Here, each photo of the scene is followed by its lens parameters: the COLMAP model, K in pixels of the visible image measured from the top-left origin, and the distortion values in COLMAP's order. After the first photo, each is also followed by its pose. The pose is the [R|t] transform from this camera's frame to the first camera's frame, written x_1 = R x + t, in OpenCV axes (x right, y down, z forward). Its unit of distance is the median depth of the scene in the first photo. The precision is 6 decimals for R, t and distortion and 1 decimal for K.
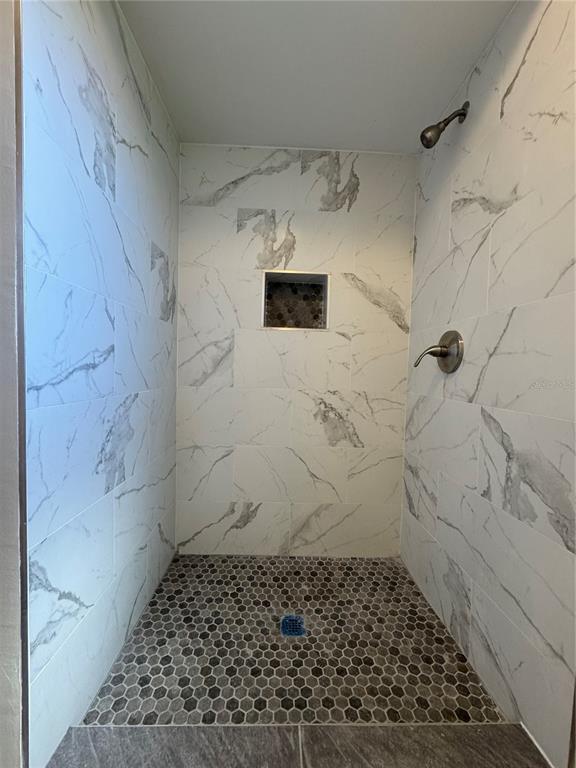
lens RADIAL K [[305.8, 0, 288.0], [0, 305.8, 383.7], [0, 0, 1]] dist [-0.003043, 0.000361]
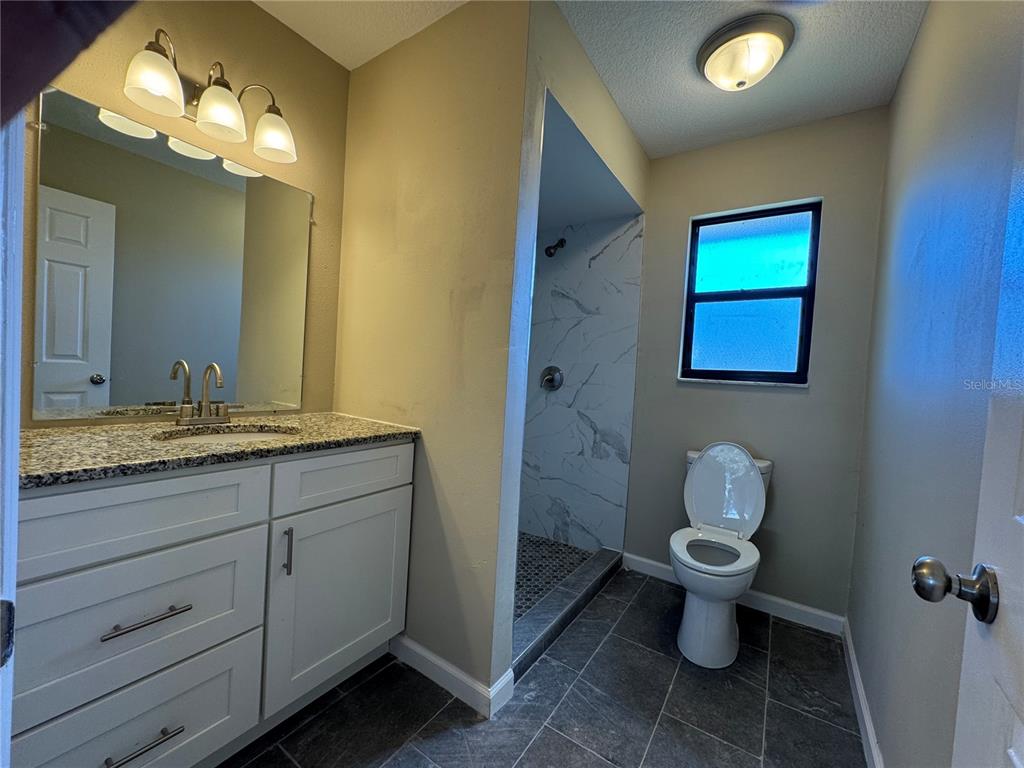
lens RADIAL K [[407.7, 0, 511.0], [0, 407.7, 384.6], [0, 0, 1]] dist [-0.003043, 0.000361]
pose [[0.576780, -0.009906, 0.816840, -1.799145], [-0.008581, 0.999798, 0.018185, -0.133377], [-0.816855, -0.017498, 0.576578, -0.156012]]
